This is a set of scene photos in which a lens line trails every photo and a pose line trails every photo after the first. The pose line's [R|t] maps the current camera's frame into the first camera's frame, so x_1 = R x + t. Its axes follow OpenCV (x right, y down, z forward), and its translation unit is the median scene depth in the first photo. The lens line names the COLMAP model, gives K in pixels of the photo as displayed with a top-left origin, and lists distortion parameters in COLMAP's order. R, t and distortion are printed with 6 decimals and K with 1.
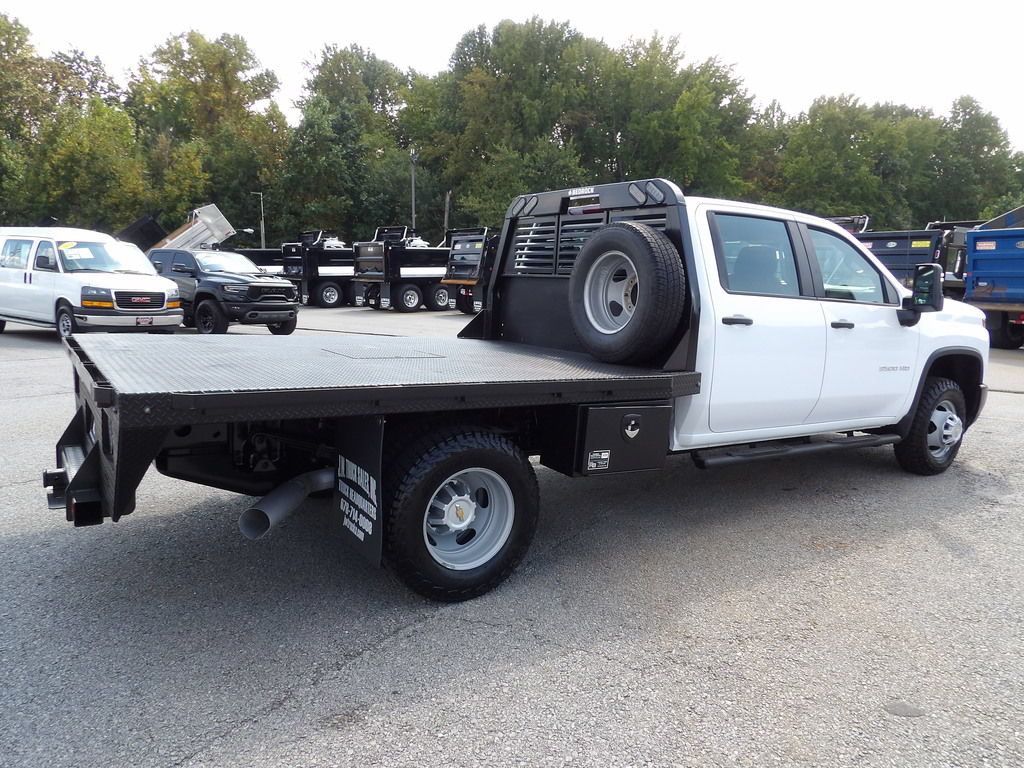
lens RADIAL K [[737.3, 0, 509.8], [0, 737.3, 385.4], [0, 0, 1]] dist [-0.042170, 0.052990]
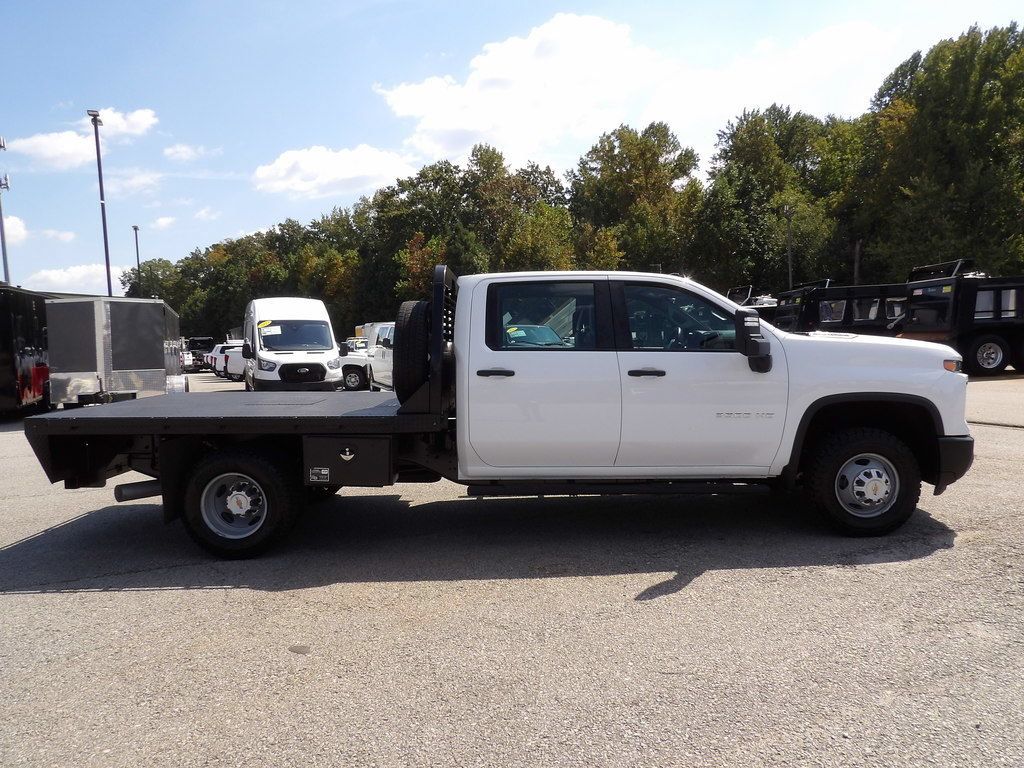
lens RADIAL K [[737.3, 0, 509.8], [0, 737.3, 385.4], [0, 0, 1]] dist [-0.042170, 0.052990]
pose [[0.825386, -0.021996, -0.564141, 0.070696], [-0.025136, 0.996818, -0.075643, 0.001611], [0.564009, 0.076615, 0.822206, 0.001688]]
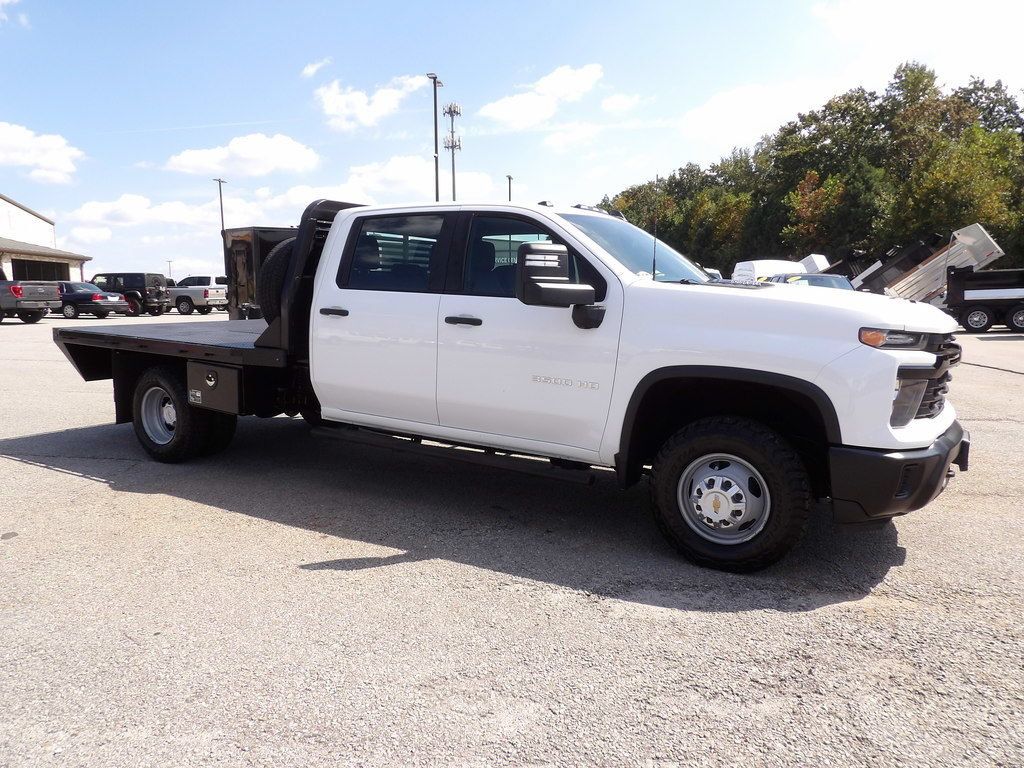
lens RADIAL K [[737.3, 0, 509.8], [0, 737.3, 385.4], [0, 0, 1]] dist [-0.042170, 0.052990]
pose [[0.415594, 0.086572, -0.905421, 0.103327], [-0.125669, 0.991378, 0.037108, -0.003579], [0.900827, 0.098361, 0.422890, 0.054279]]
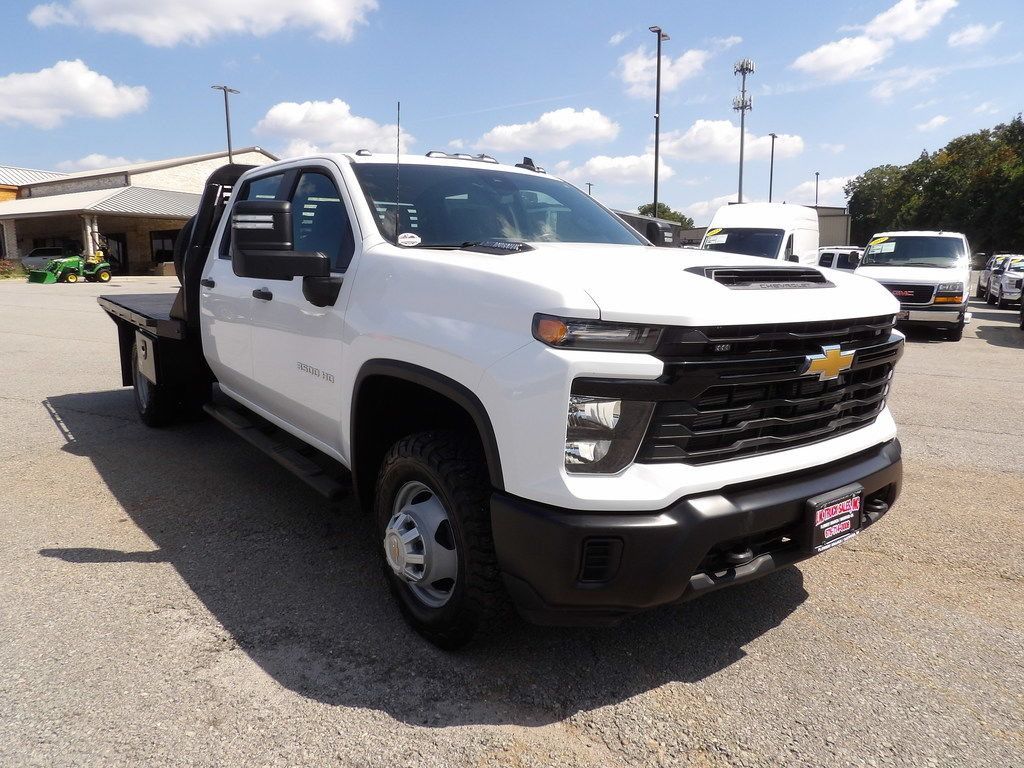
lens RADIAL K [[737.3, 0, 509.8], [0, 737.3, 385.4], [0, 0, 1]] dist [-0.042170, 0.052990]
pose [[0.043402, 0.136298, -0.989717, 0.099414], [-0.146513, 0.980808, 0.128646, -0.010069], [0.988256, 0.139423, 0.062538, 0.097648]]
